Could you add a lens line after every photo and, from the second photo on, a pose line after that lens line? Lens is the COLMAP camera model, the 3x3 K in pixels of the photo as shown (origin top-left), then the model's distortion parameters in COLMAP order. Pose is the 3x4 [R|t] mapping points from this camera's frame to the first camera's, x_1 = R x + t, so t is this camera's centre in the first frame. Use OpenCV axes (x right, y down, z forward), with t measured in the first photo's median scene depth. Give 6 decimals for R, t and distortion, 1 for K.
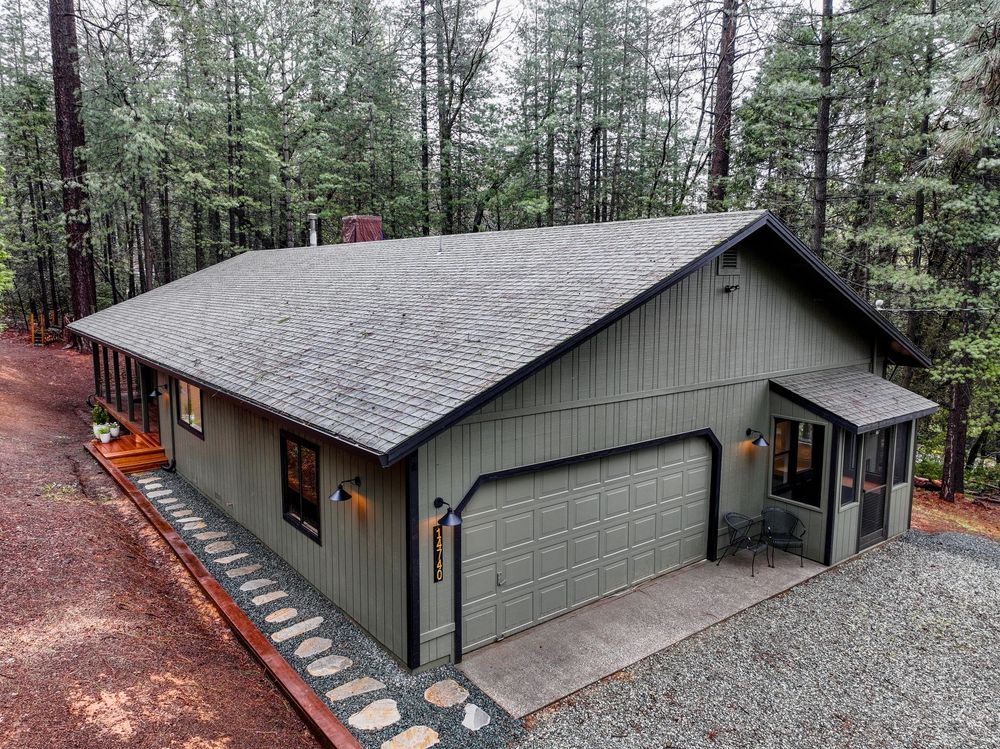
lens RADIAL K [[704.4, 0, 500.3], [0, 704.4, 373.5], [0, 0, 1]] dist [0.004403, 0.004985]
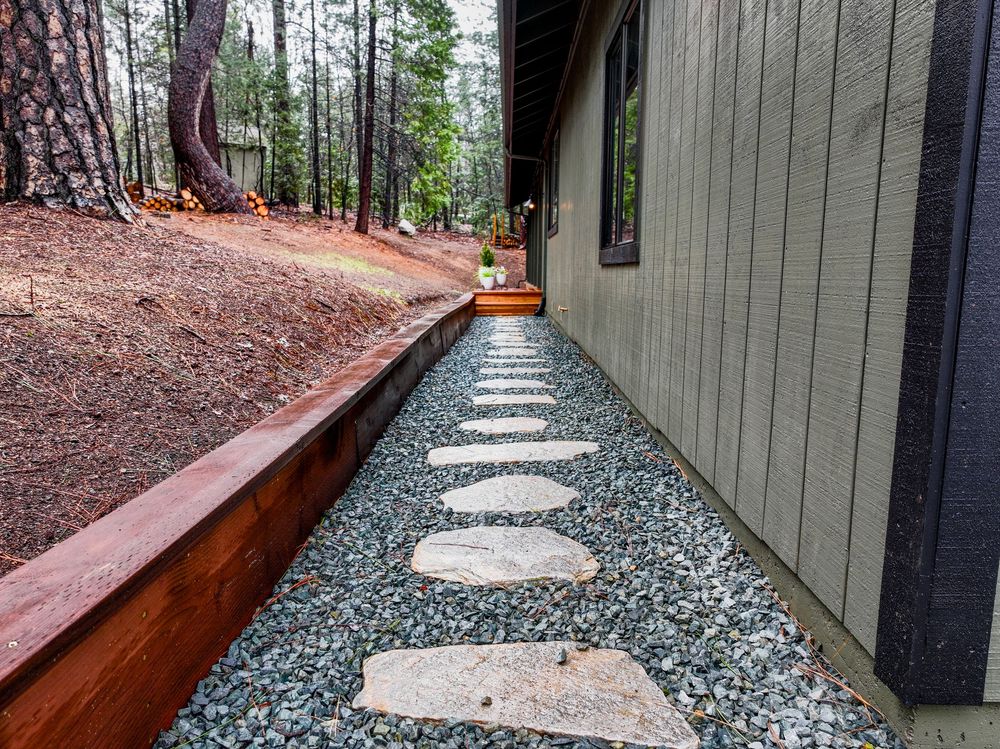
lens RADIAL K [[704.4, 0, 501.3], [0, 704.4, 374.4], [0, 0, 1]] dist [0.004403, 0.004985]
pose [[0.786600, 0.087633, -0.611213, -0.102509], [-0.076990, 0.996072, 0.043730, 0.333229], [0.612644, 0.012659, 0.790257, 0.788641]]
